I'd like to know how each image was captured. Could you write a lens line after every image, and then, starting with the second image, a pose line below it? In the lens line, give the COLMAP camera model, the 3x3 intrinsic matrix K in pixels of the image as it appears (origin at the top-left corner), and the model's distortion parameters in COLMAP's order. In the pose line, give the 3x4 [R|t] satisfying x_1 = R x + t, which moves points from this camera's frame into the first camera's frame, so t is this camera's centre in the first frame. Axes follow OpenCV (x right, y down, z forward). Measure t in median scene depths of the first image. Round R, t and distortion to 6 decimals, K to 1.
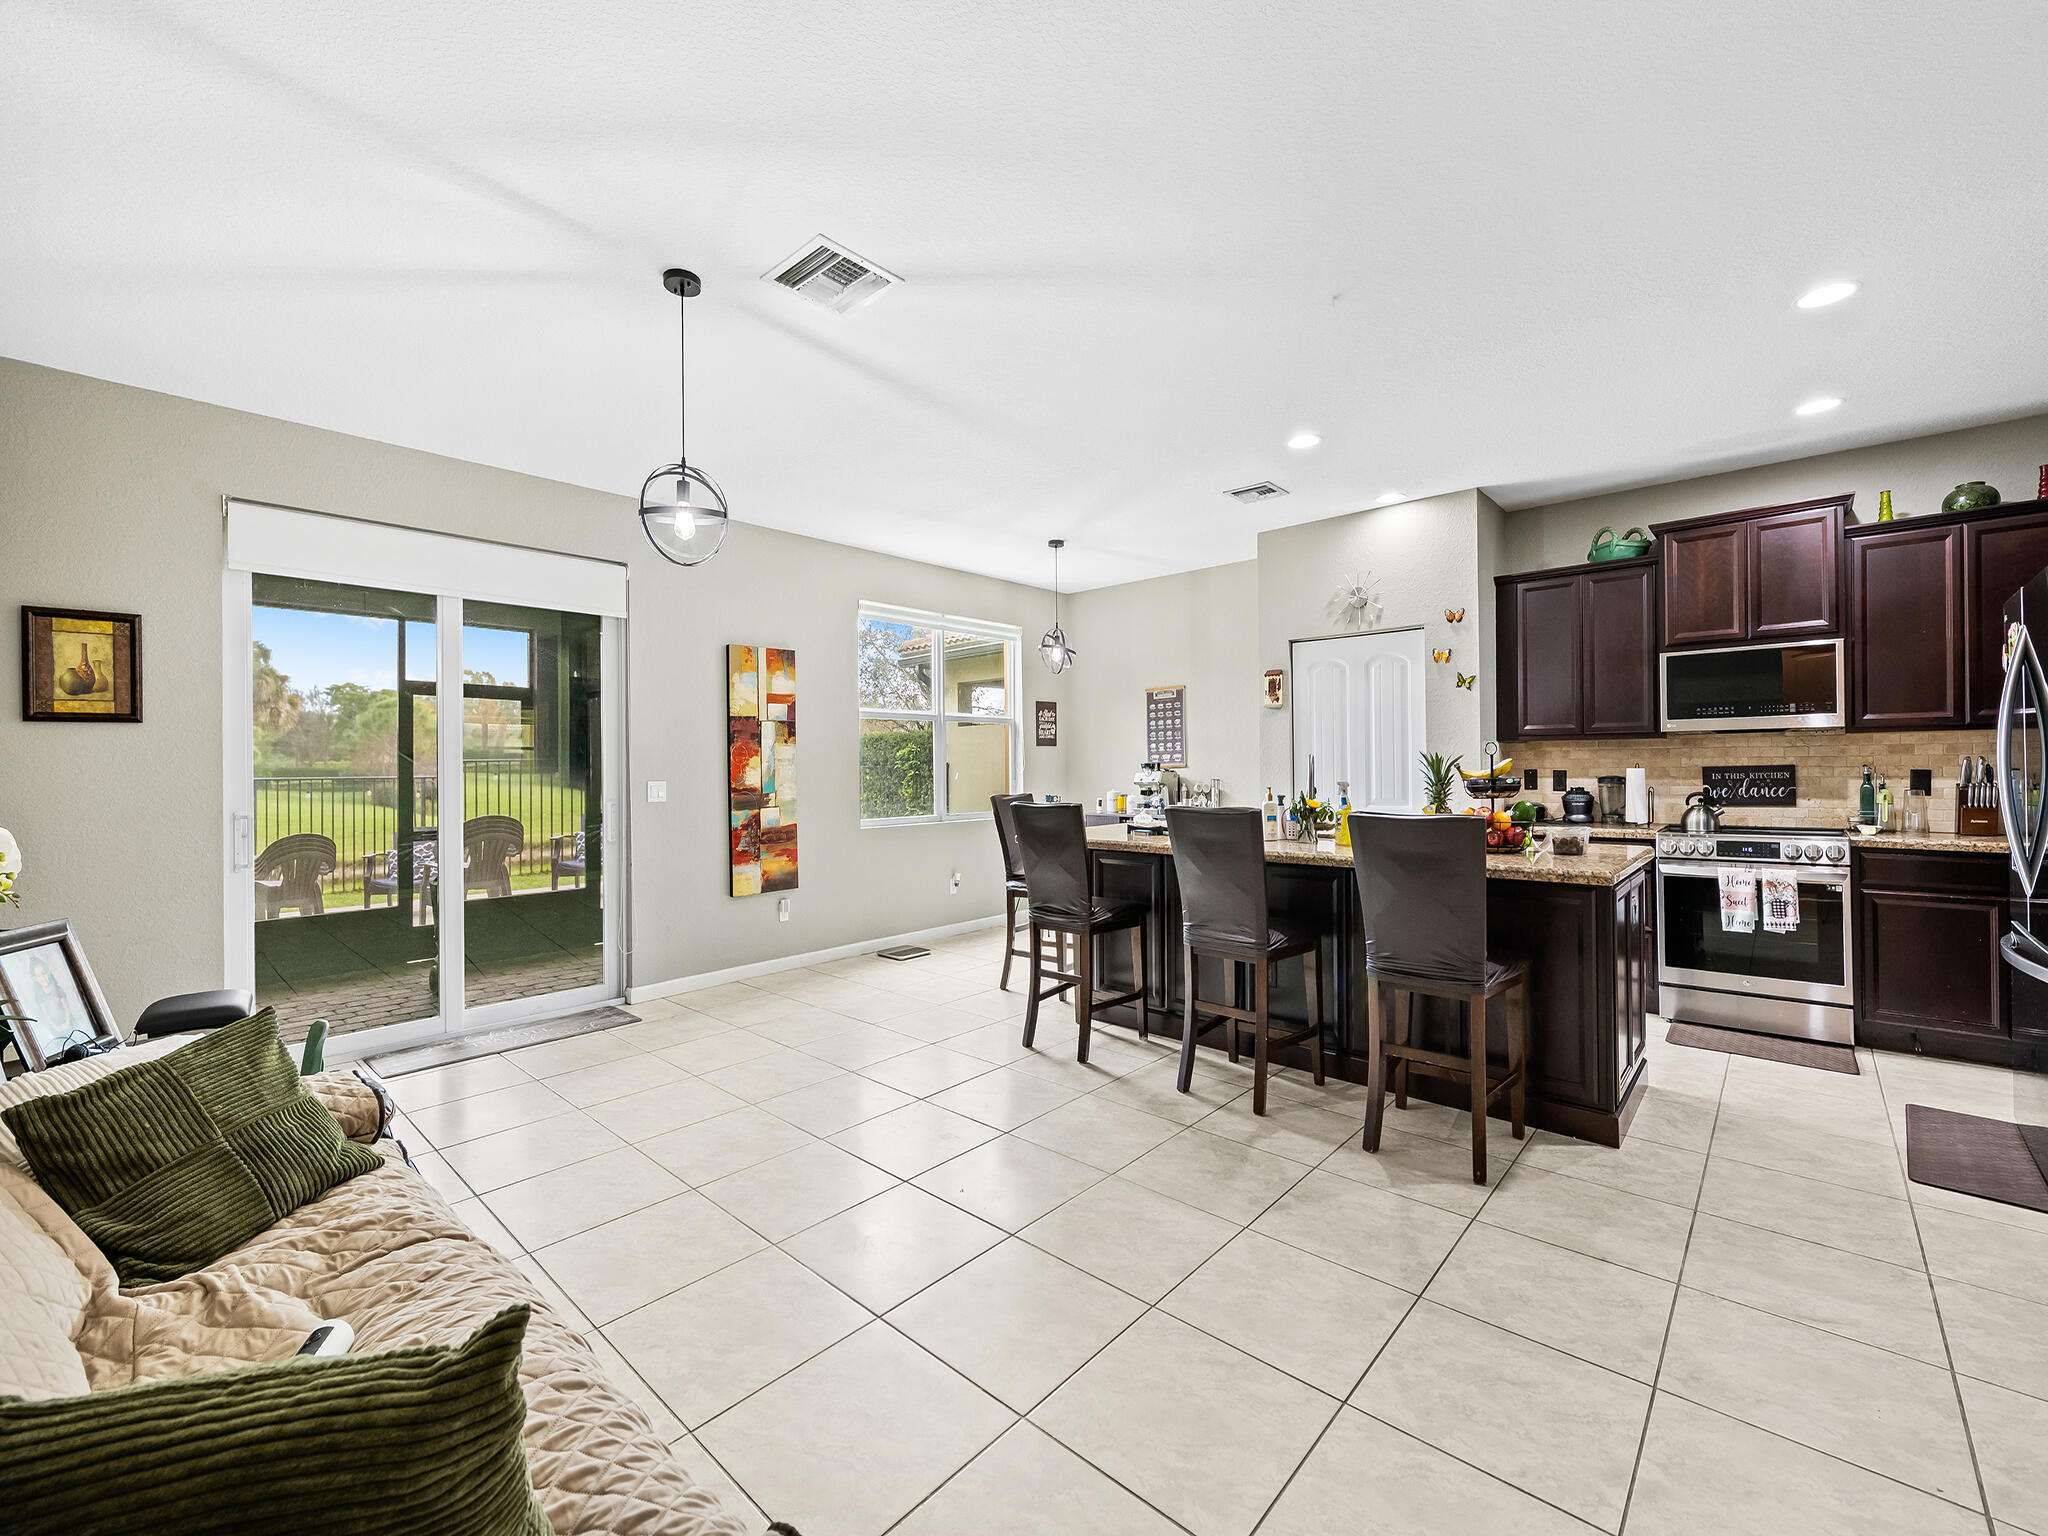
lens RADIAL K [[845.2, 0, 1025.7], [0, 845.2, 769.3], [0, 0, 1]] dist [0.000632, -0.001659]
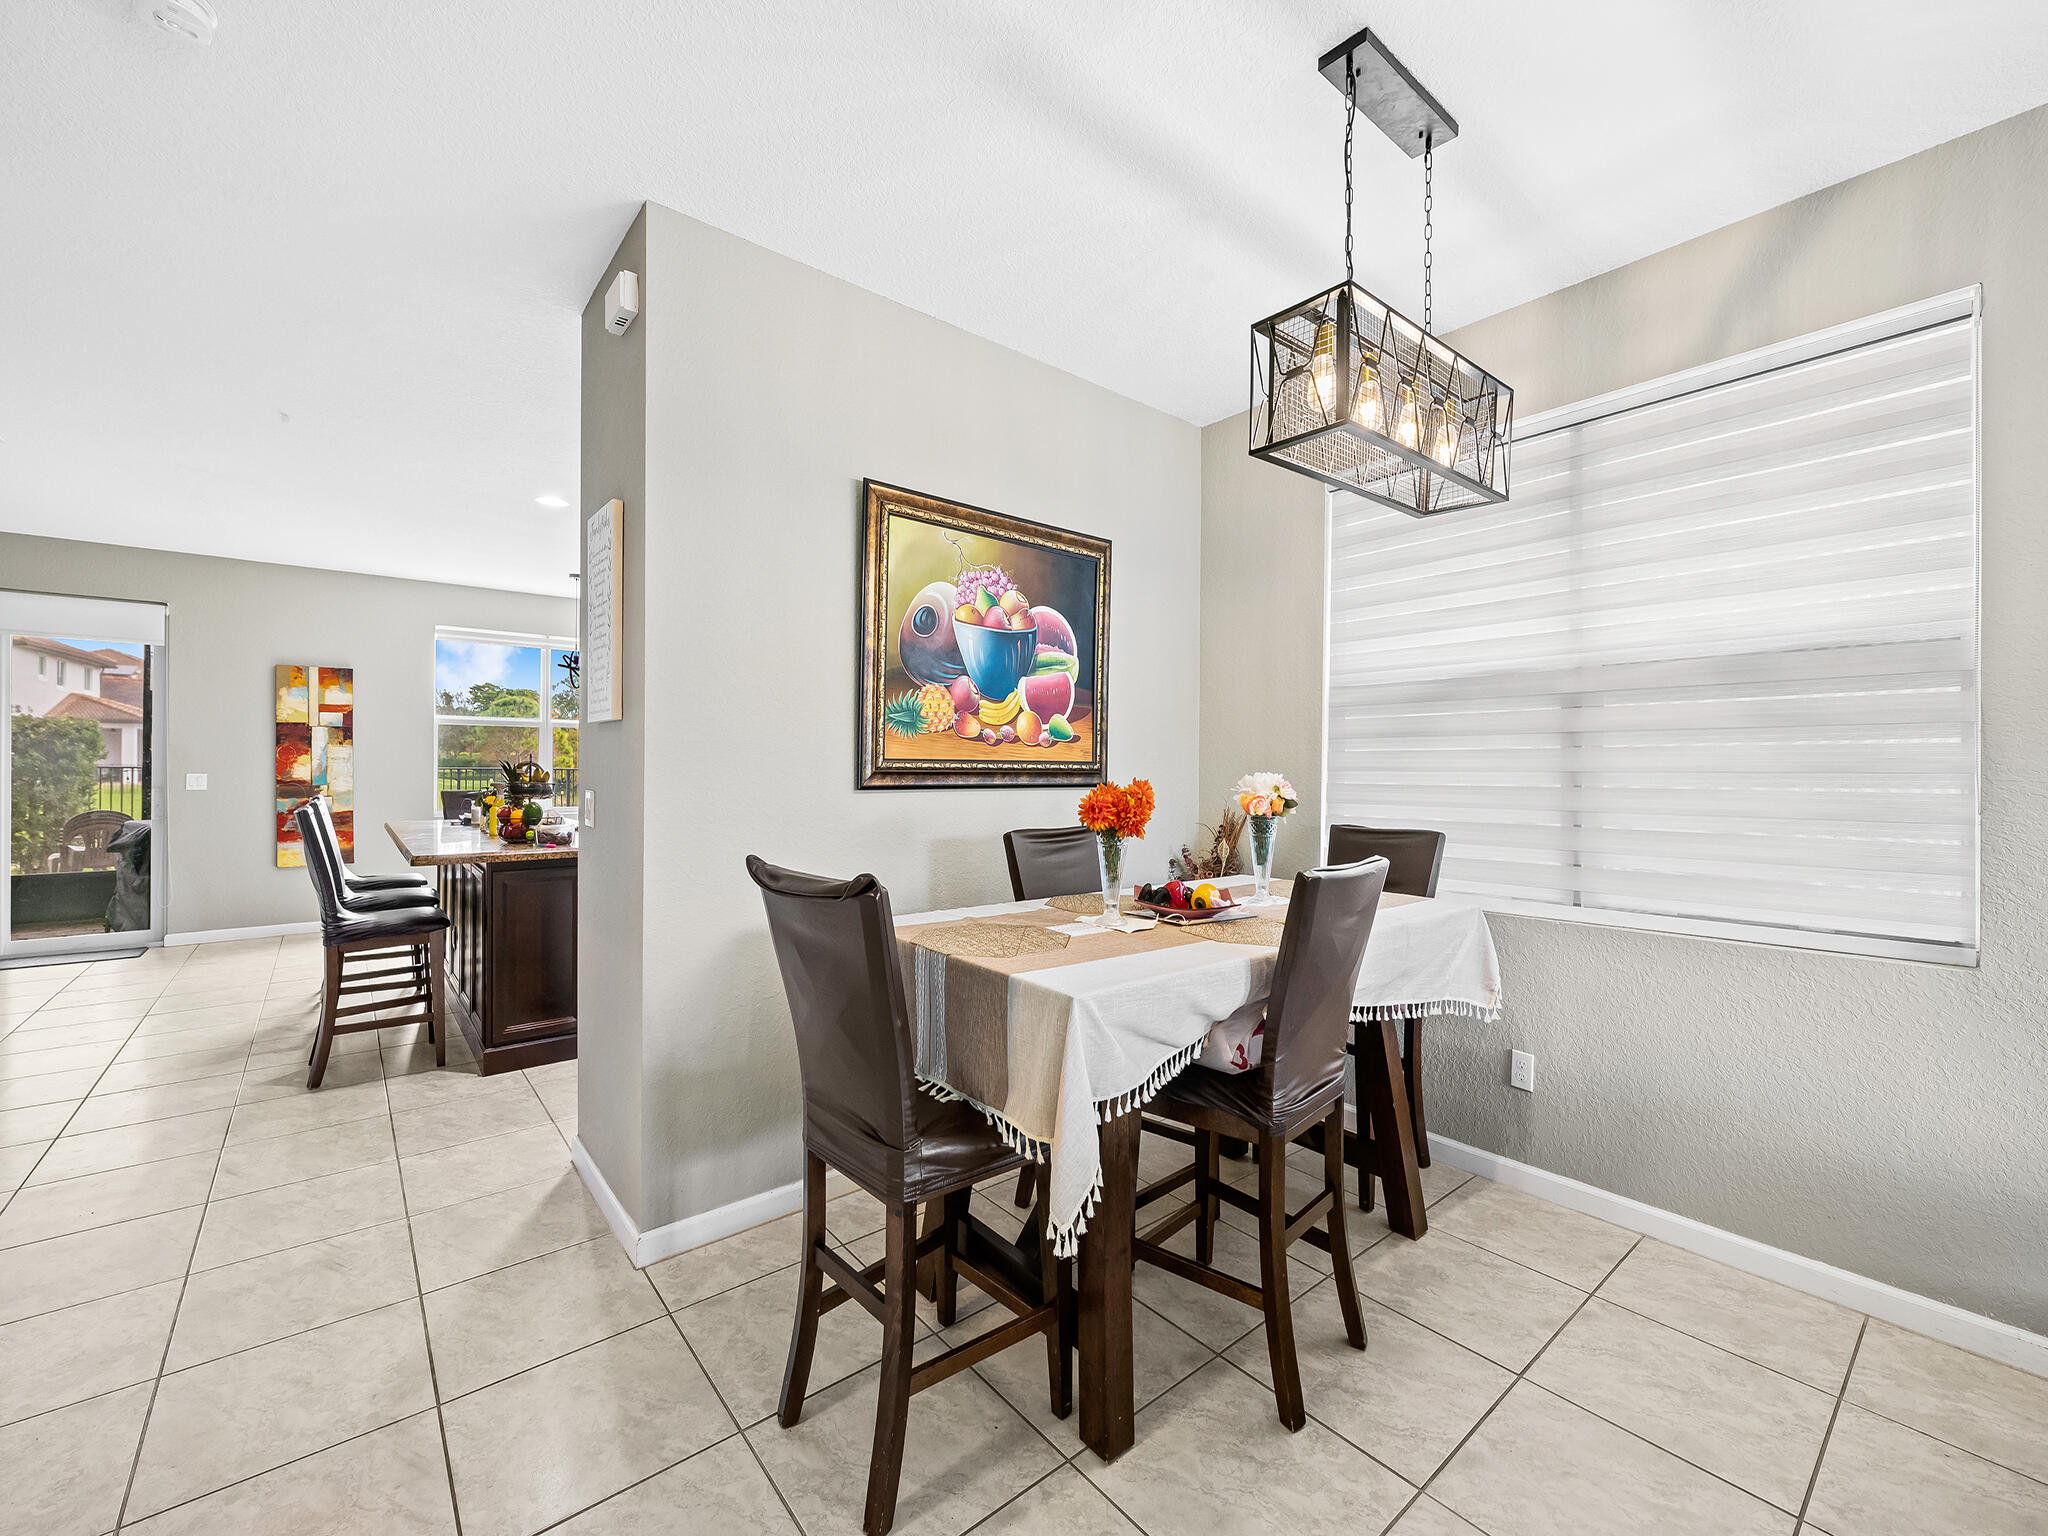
lens RADIAL K [[845.2, 0, 1025.2], [0, 845.2, 769.9], [0, 0, 1]] dist [0.000632, -0.001659]
pose [[0.989812, 0.017352, -0.141320, 0.907017], [-0.017113, 0.999849, 0.002906, -0.015414], [0.141349, -0.000457, 0.989960, -0.074056]]
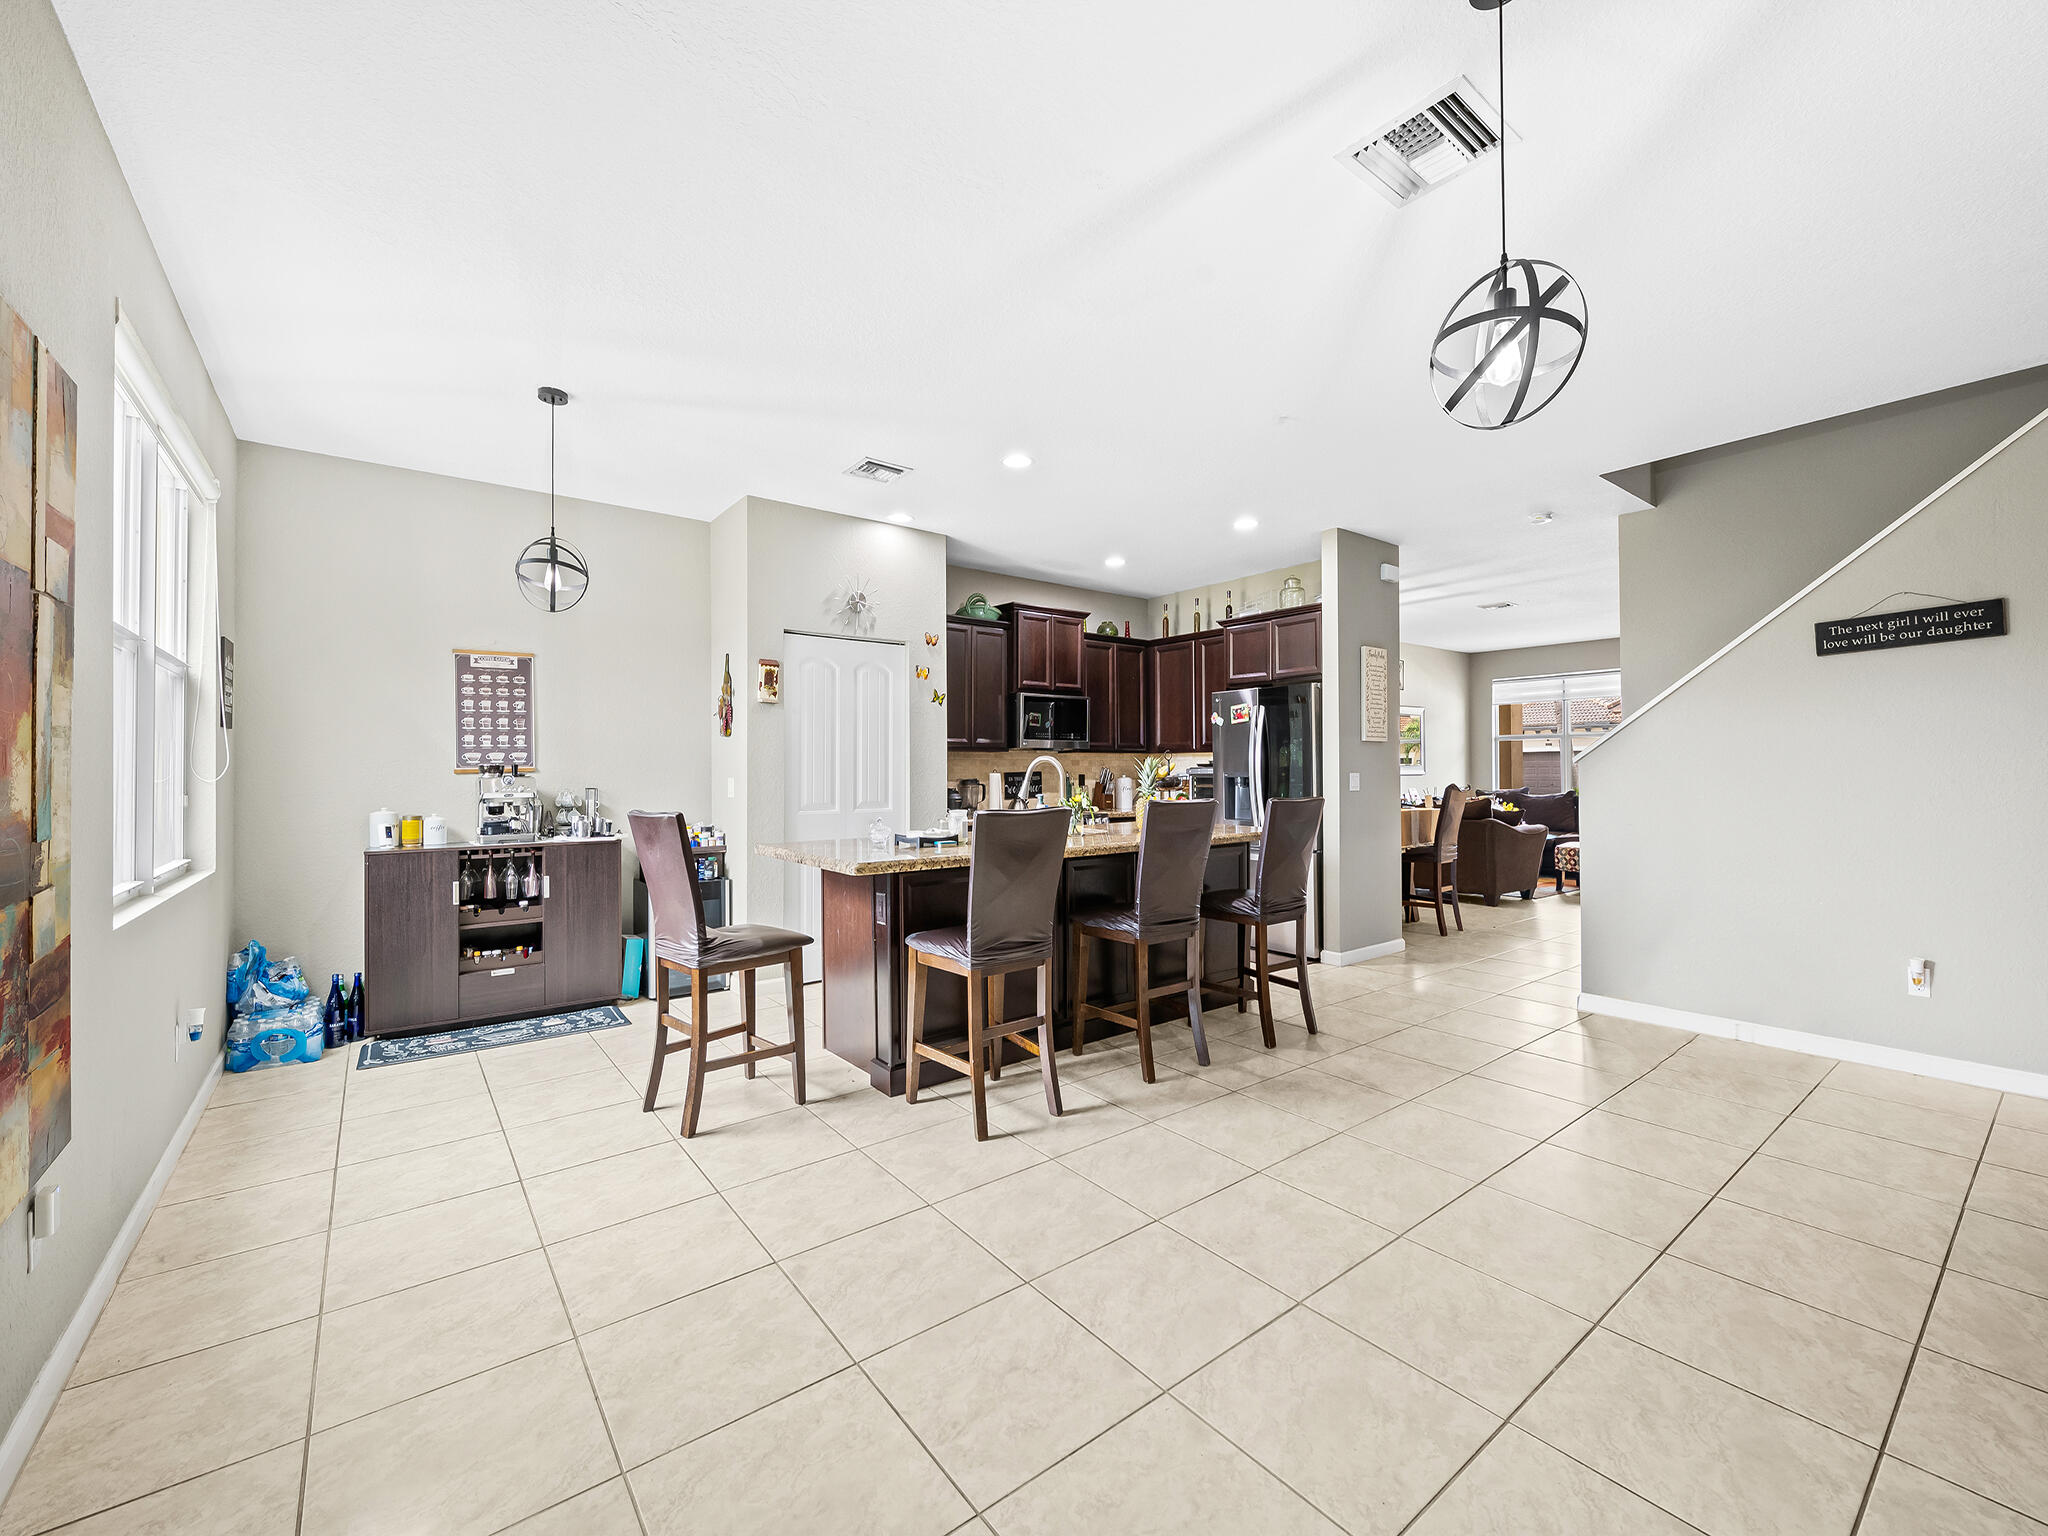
lens RADIAL K [[845.2, 0, 1018.3], [0, 845.2, 768.3], [0, 0, 1]] dist [0.000632, -0.001659]
pose [[0.173357, 0.013788, 0.984763, -0.536089], [0.006858, 0.999861, -0.015207, 0.010069], [-0.984835, 0.009390, 0.173238, 0.616799]]
